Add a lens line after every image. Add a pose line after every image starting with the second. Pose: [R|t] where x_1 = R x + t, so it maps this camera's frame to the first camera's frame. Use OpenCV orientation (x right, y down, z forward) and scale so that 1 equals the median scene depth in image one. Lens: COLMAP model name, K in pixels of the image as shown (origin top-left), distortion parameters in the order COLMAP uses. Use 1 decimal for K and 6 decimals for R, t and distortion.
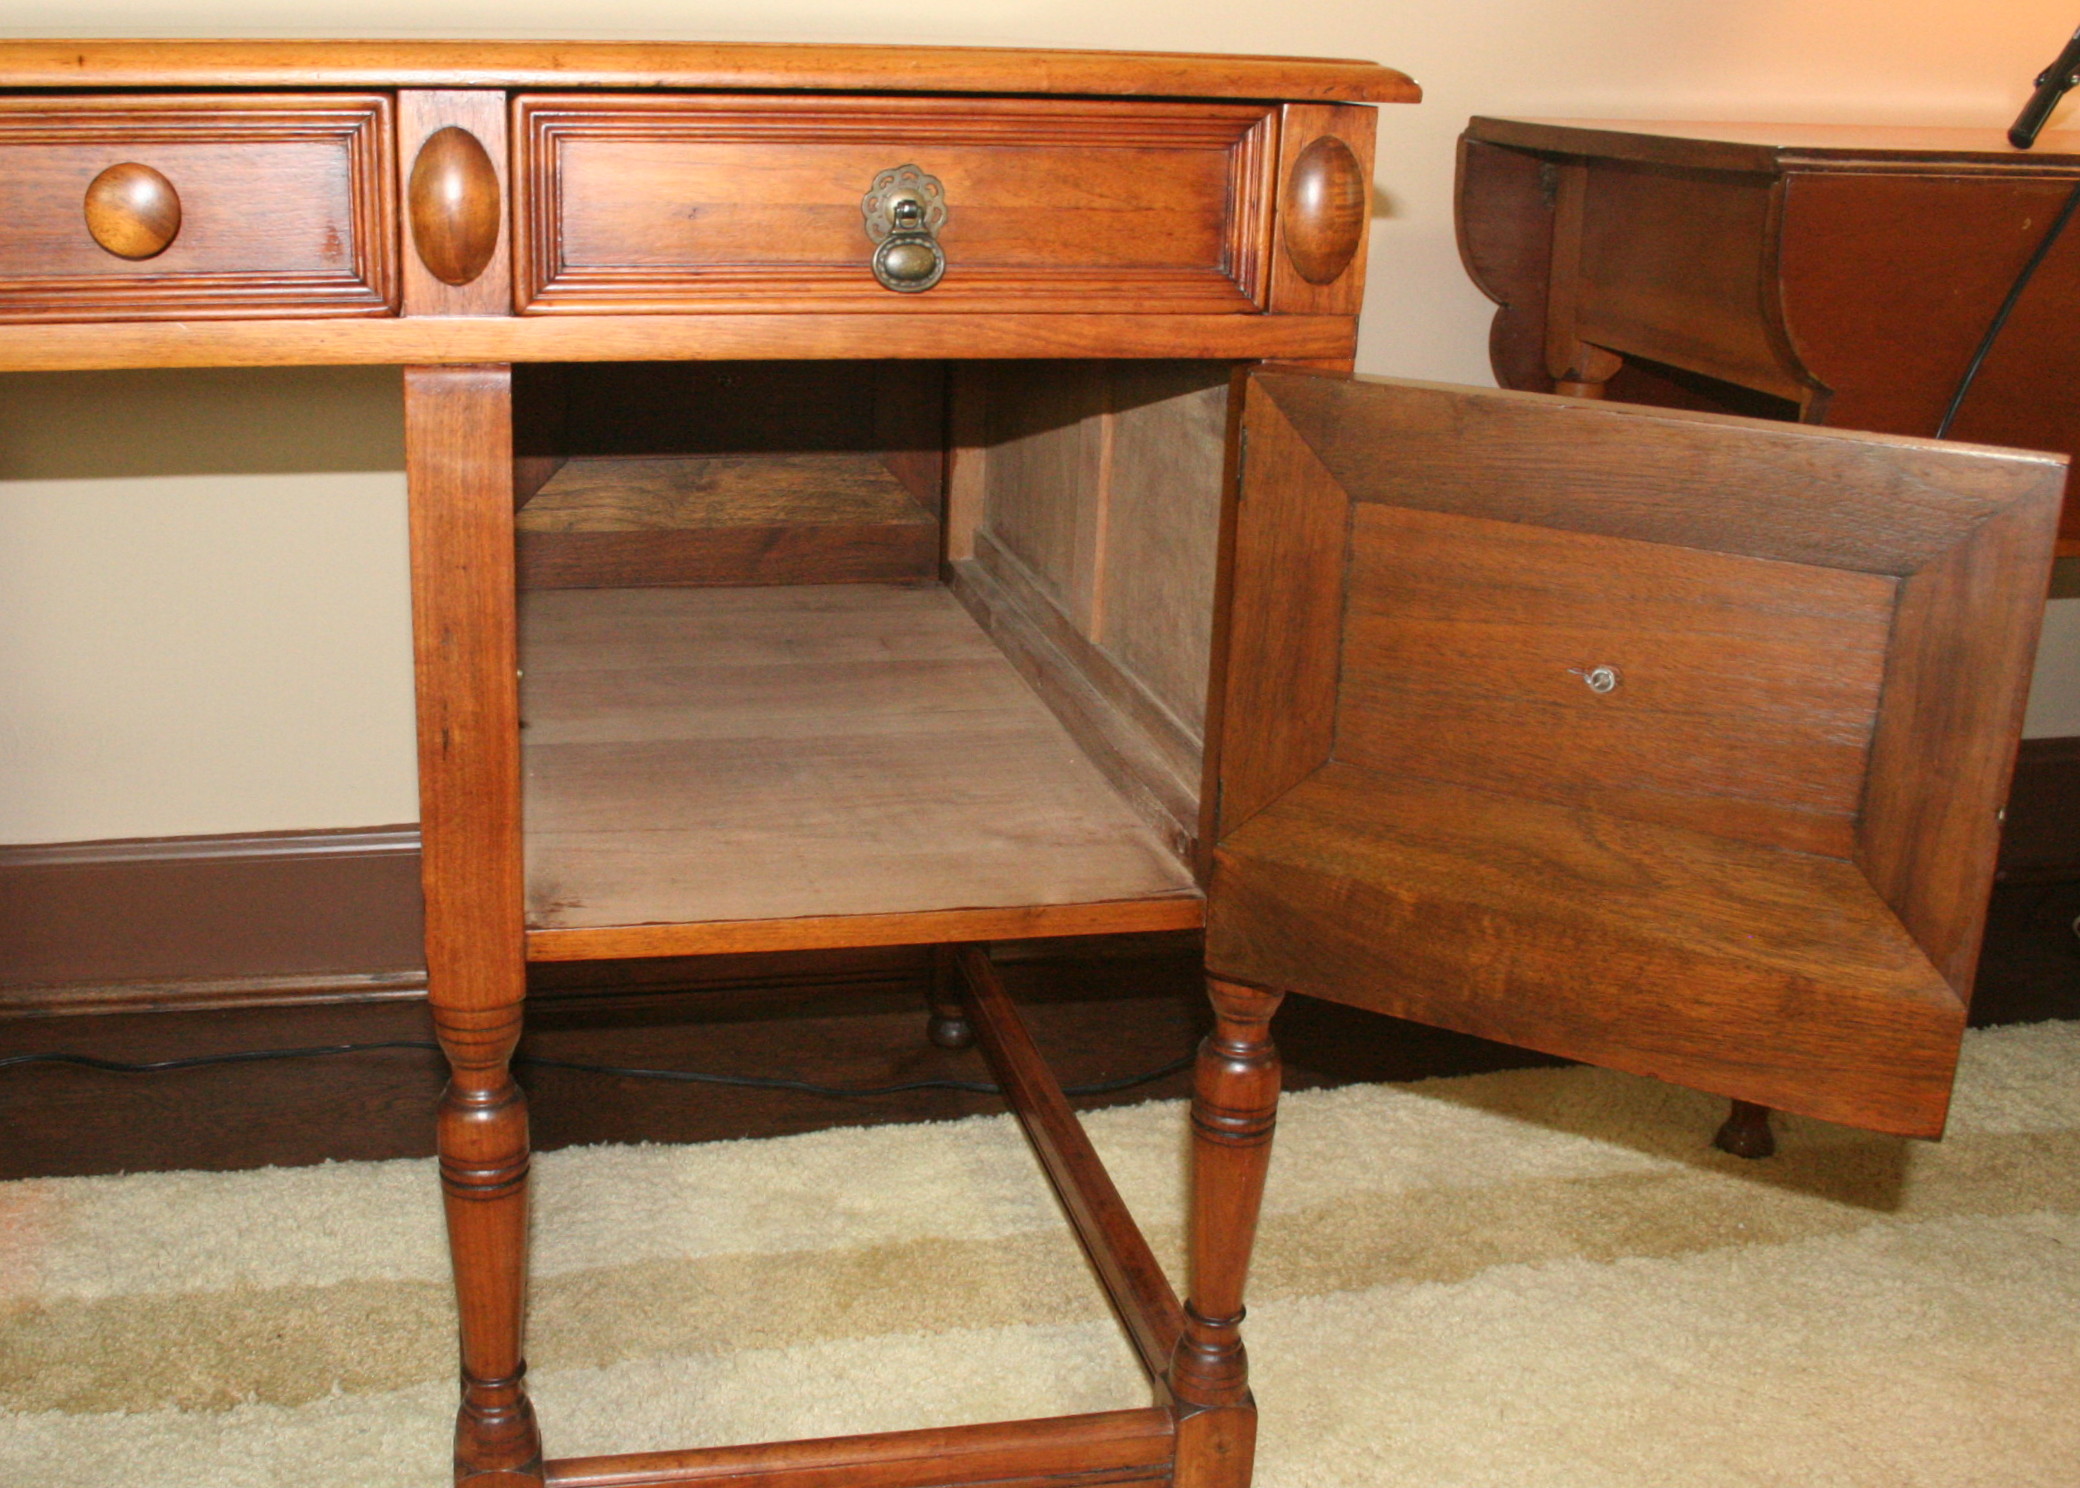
lens RADIAL K [[2216.8, 0, 839.1], [0, 2216.8, 697.7], [0, 0, 1]] dist [-0.139102, 0.006502]
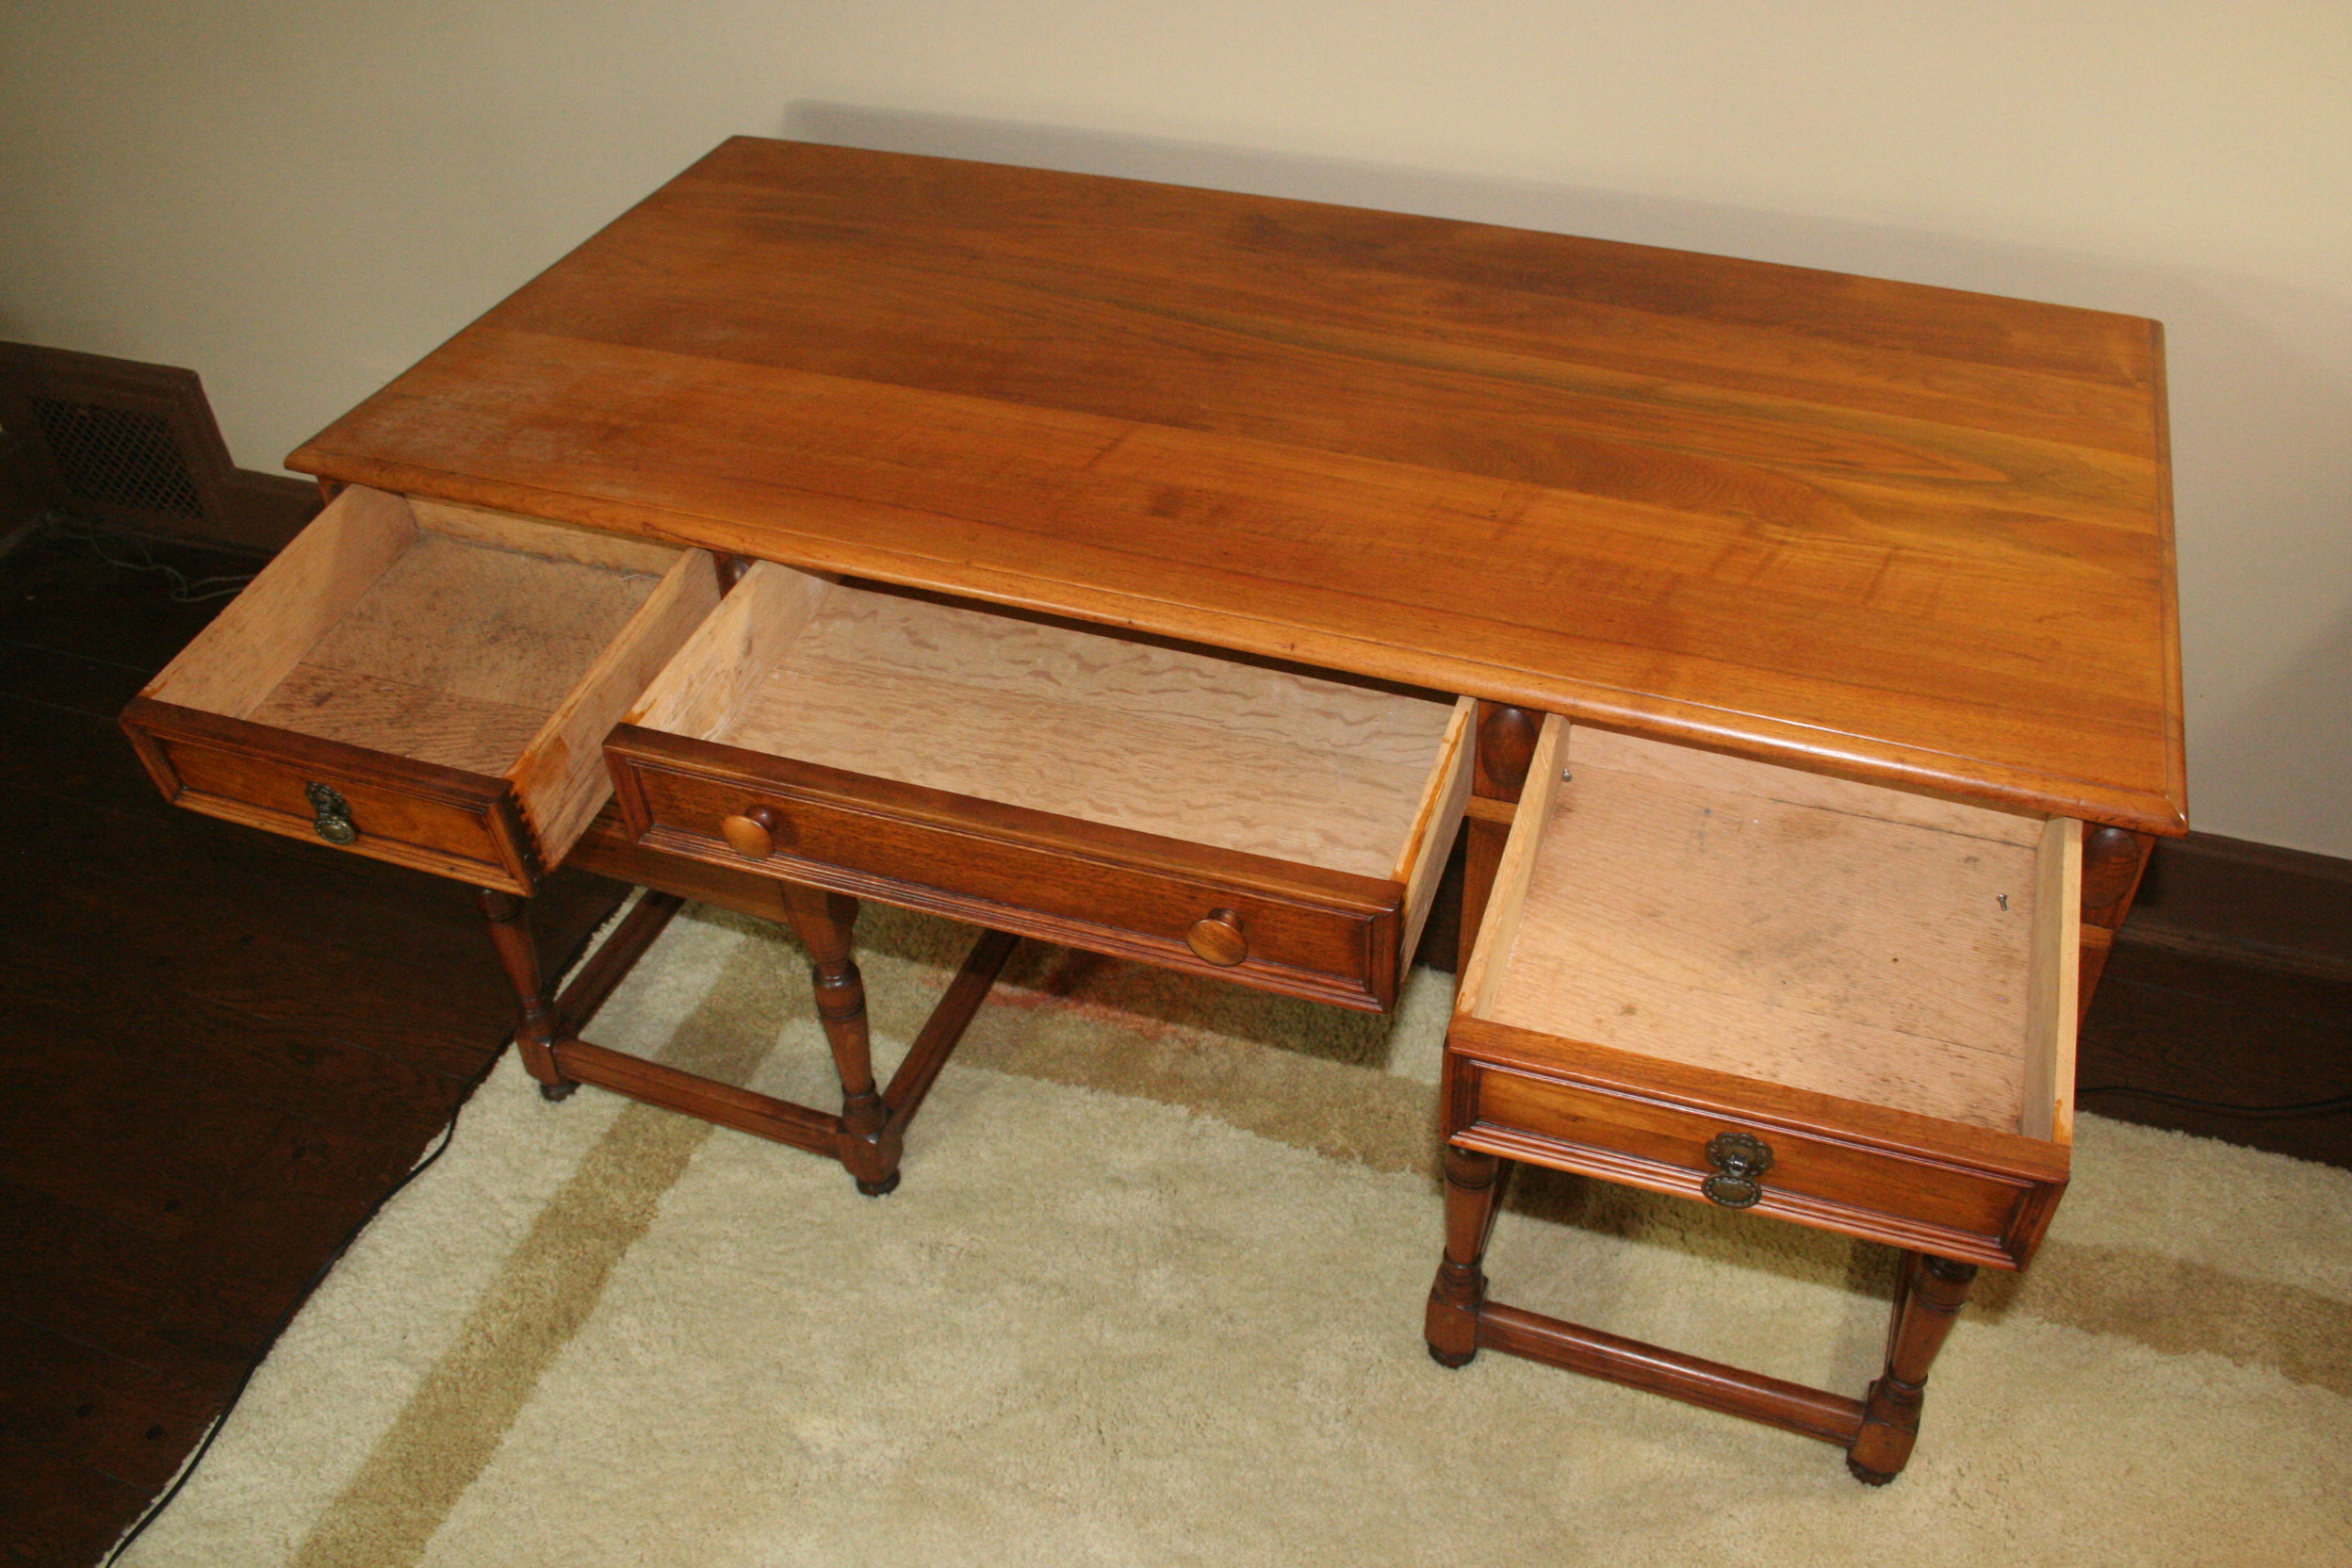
lens RADIAL K [[1967.3, 0, 1176.0], [0, 1967.3, 784.0], [0, 0, 1]] dist [-0.152191, 0.123587]
pose [[0.858420, 0.287512, -0.424797, 0.215454], [-0.102420, 0.907544, 0.407277, -0.708366], [0.502619, -0.306107, 0.808500, -0.266321]]
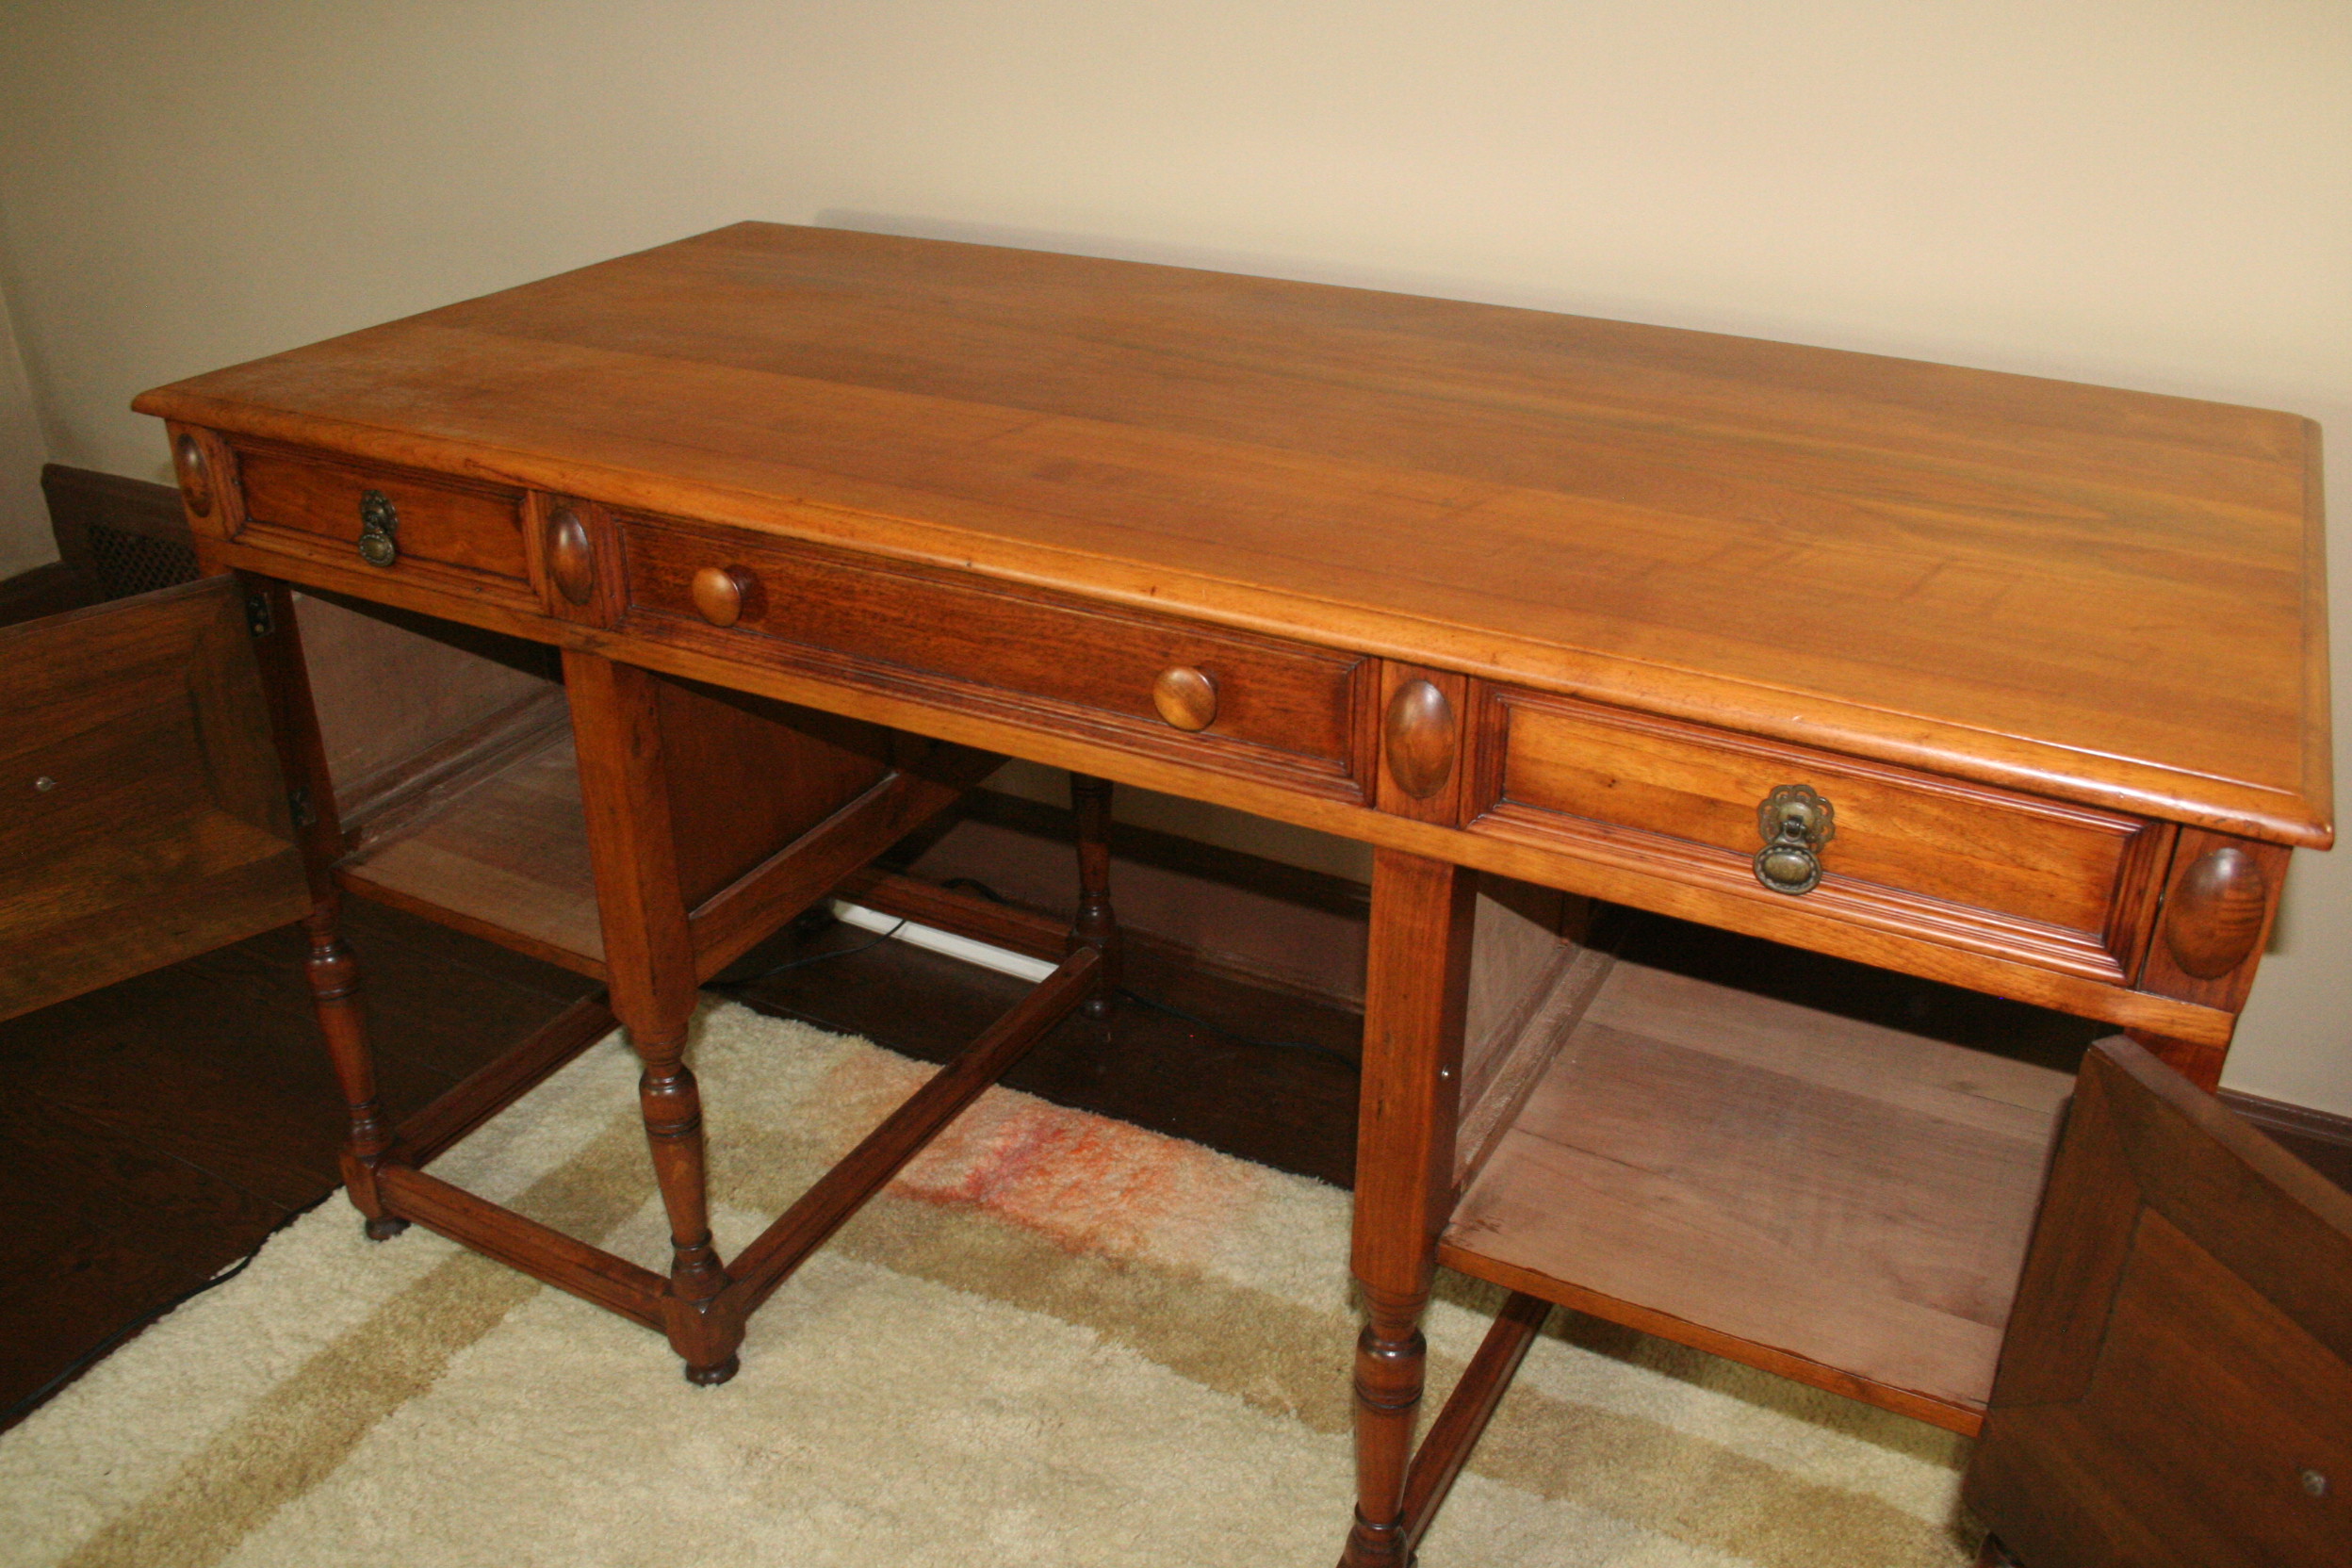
lens RADIAL K [[1967.3, 0, 1176.0], [0, 1967.3, 784.0], [0, 0, 1]] dist [-0.152191, 0.123587]
pose [[0.786331, 0.258333, -0.561203, 0.319690], [-0.166707, 0.963407, 0.209893, -0.382536], [0.594889, -0.071489, 0.800623, 0.031729]]
